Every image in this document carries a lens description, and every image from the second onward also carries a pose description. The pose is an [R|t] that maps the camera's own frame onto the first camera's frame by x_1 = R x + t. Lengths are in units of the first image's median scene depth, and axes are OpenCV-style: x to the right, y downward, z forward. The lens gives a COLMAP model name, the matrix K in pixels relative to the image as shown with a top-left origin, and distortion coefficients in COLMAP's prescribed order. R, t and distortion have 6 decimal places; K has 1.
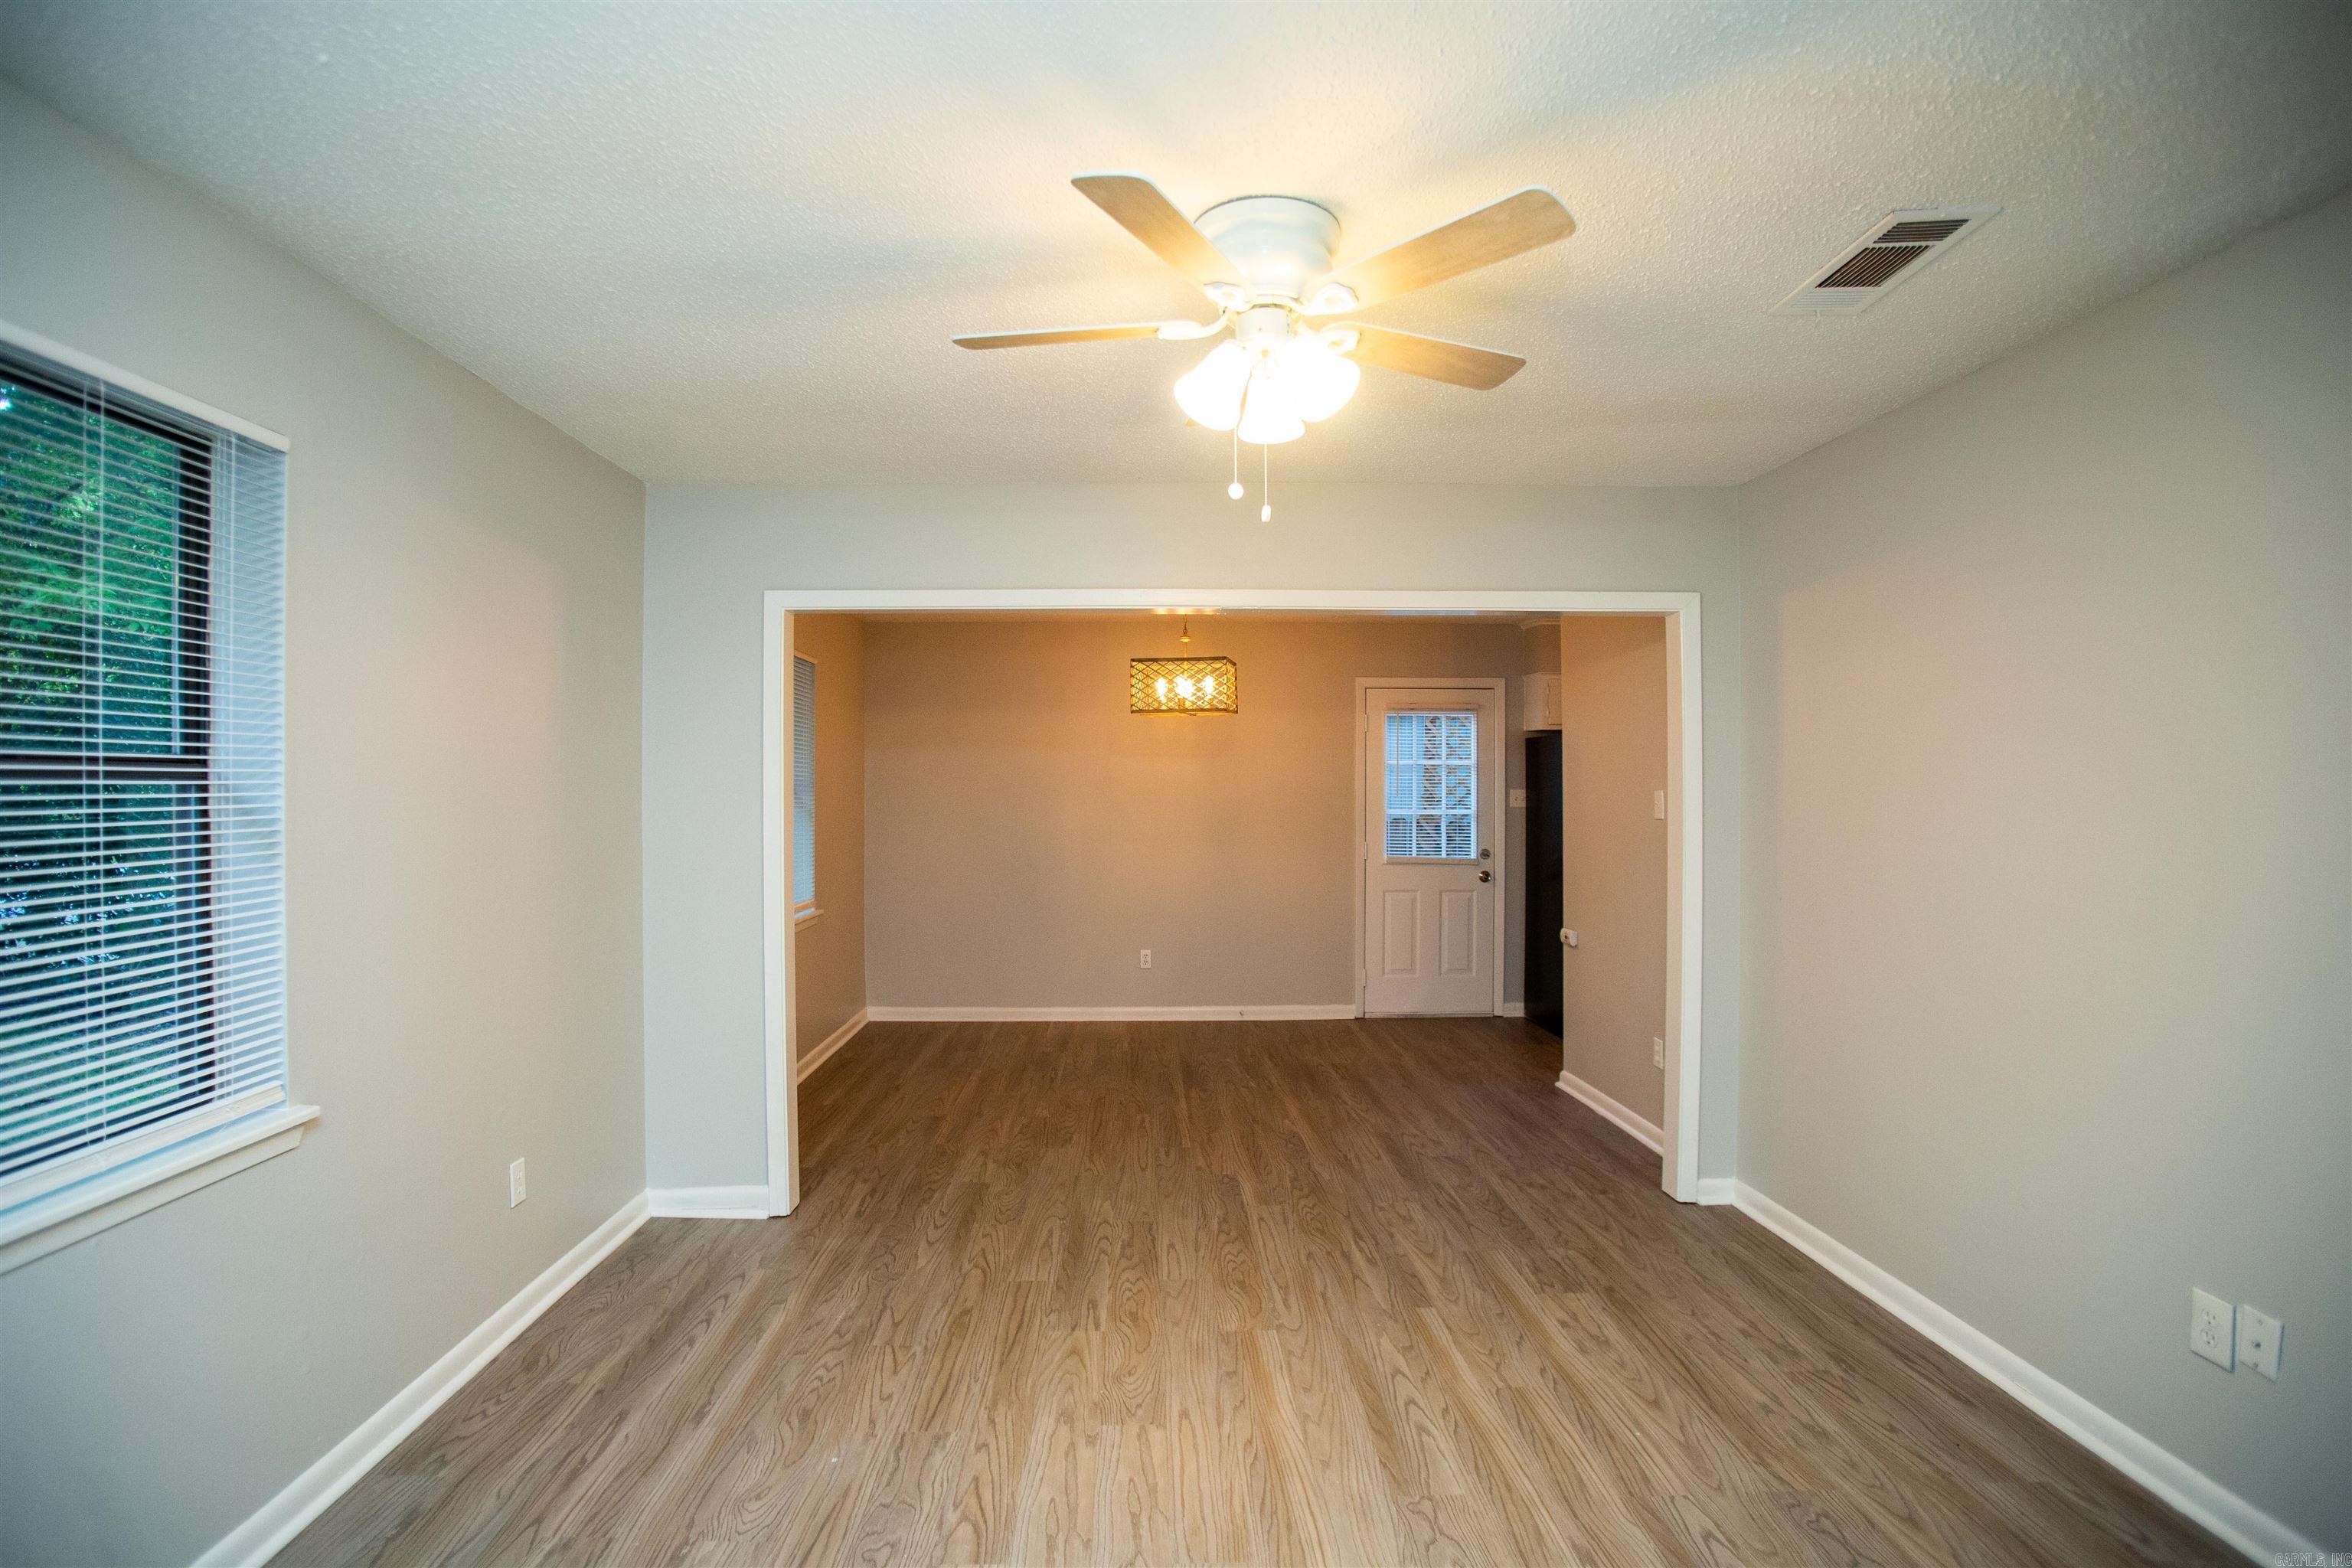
lens RADIAL K [[1129.2, 0, 1170.0], [0, 1129.2, 790.0], [0, 0, 1]] dist [-0.051746, 0.002742]
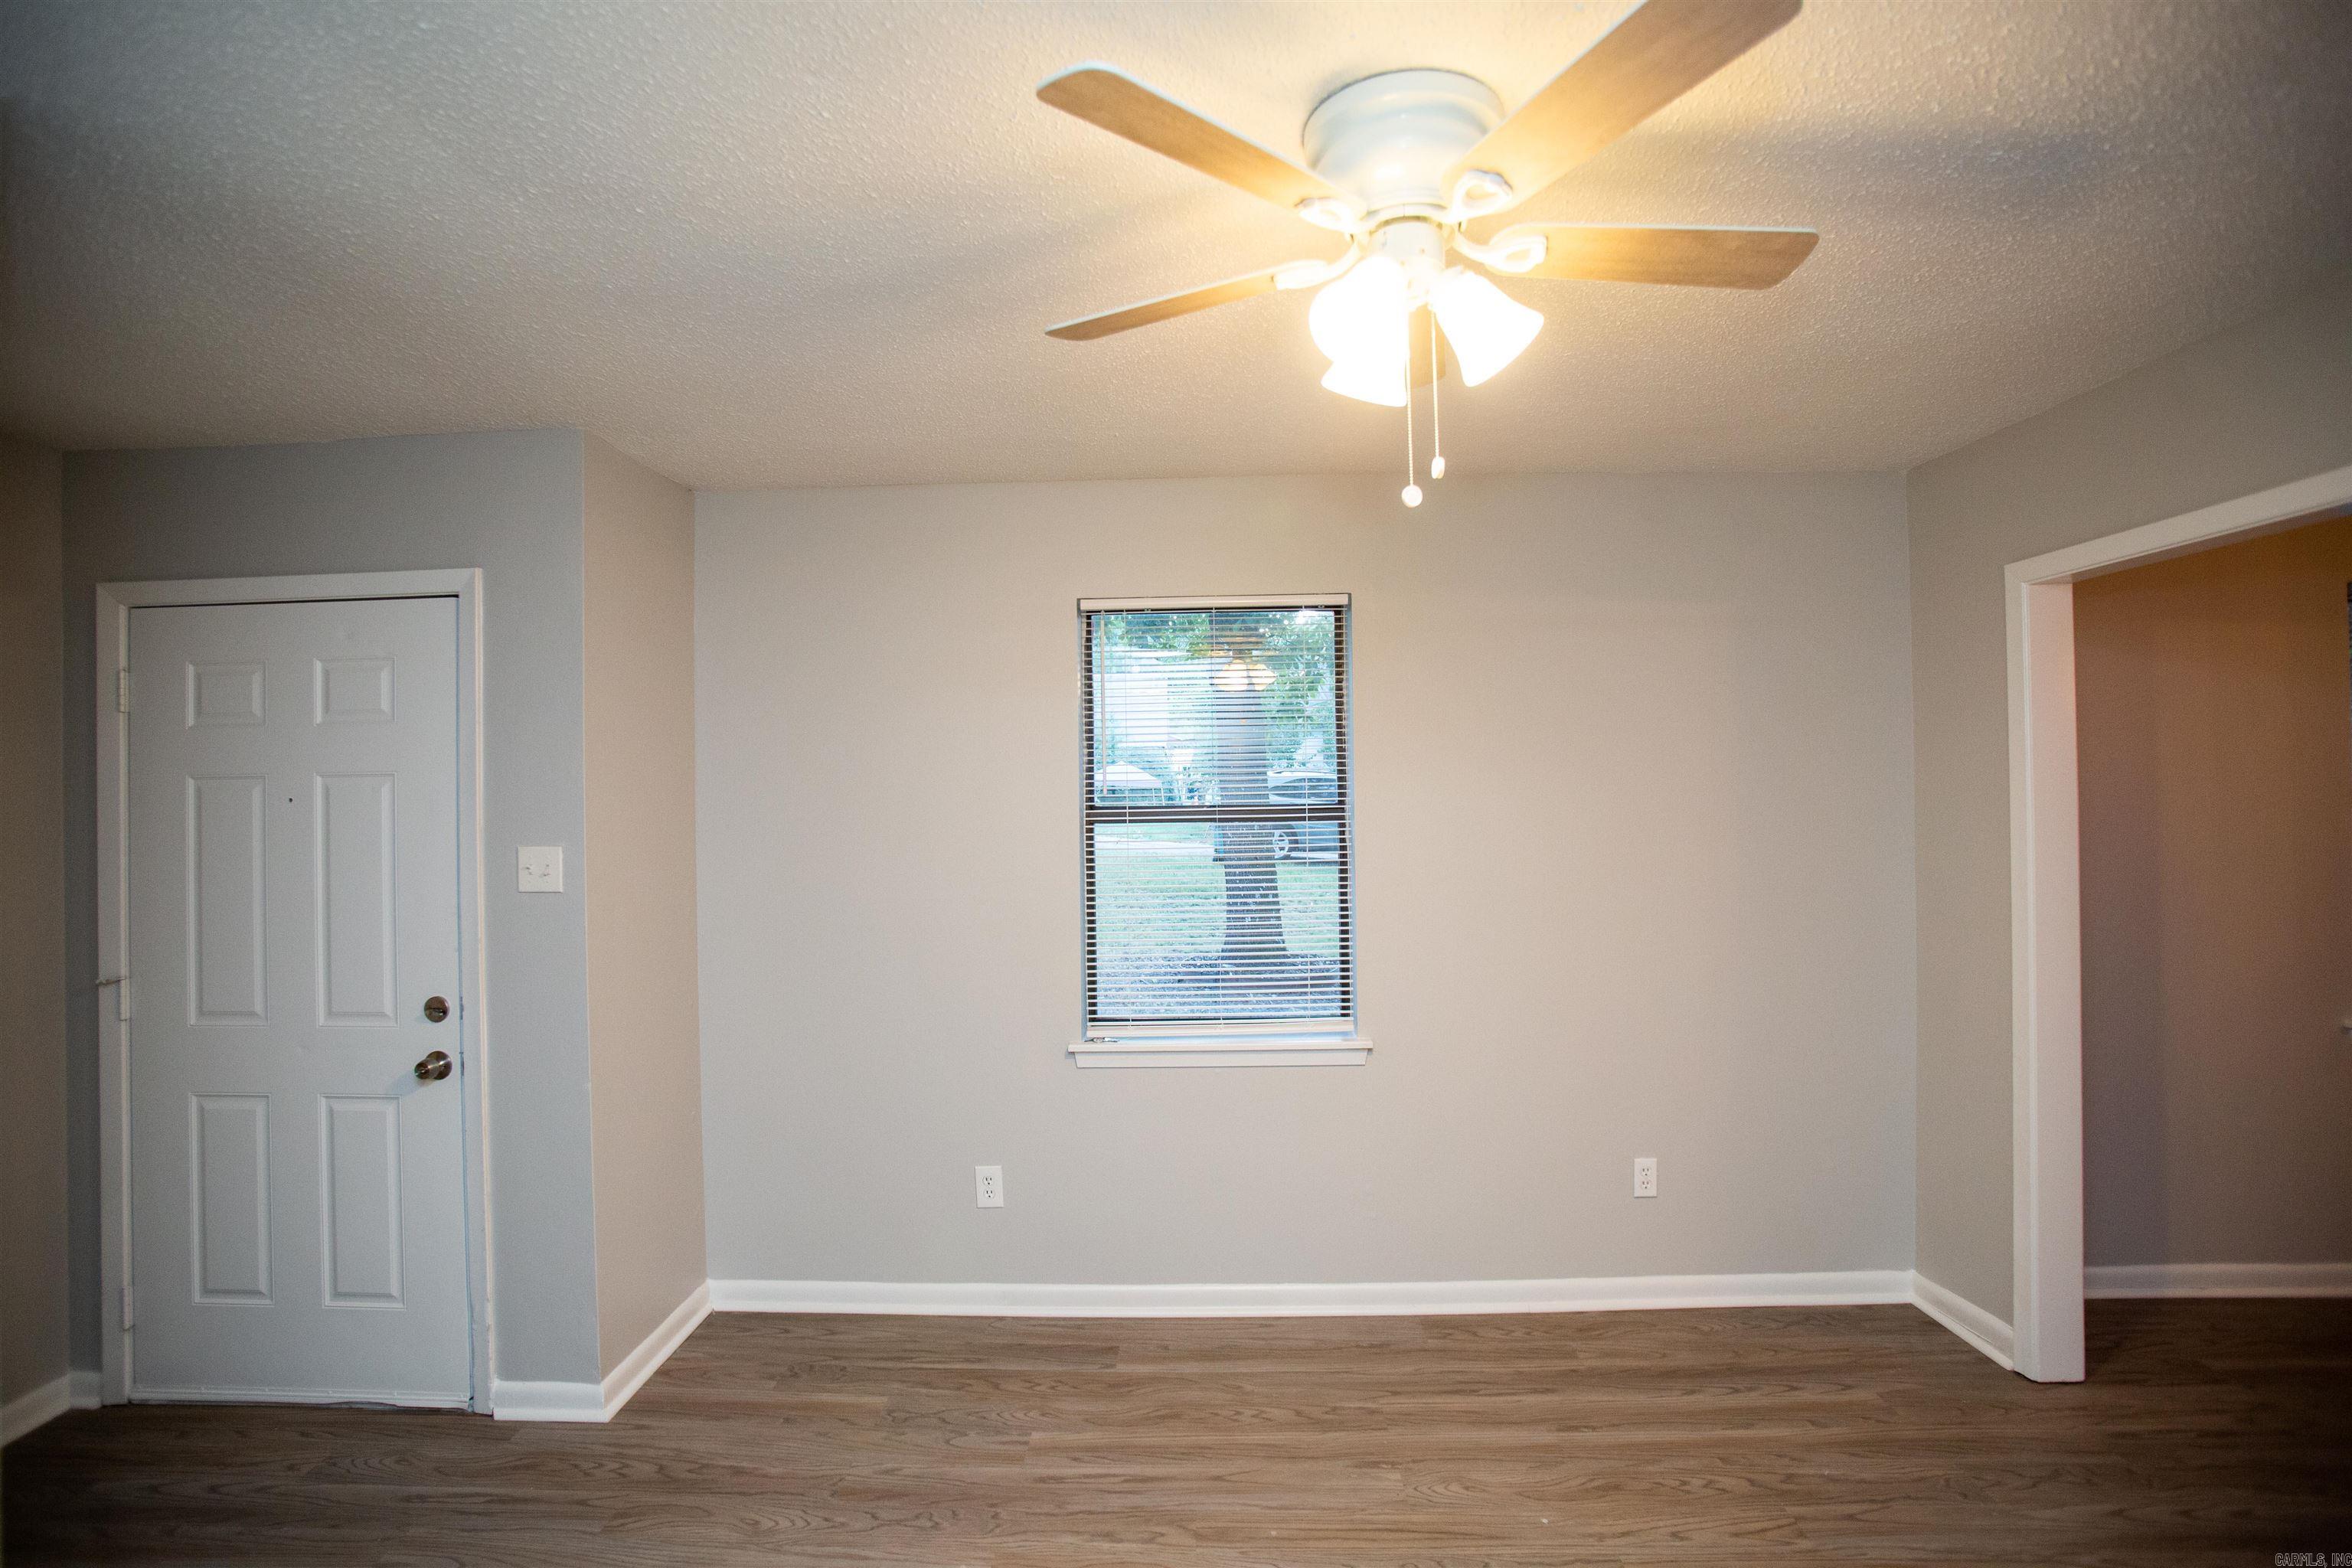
lens RADIAL K [[1129.2, 0, 1172.6], [0, 1129.2, 786.5], [0, 0, 1]] dist [-0.051746, 0.002742]
pose [[-0.055345, -0.017185, -0.998319, 0.597186], [0.009561, 0.999797, -0.017741, -0.023628], [0.998421, -0.010526, -0.055170, 0.631230]]
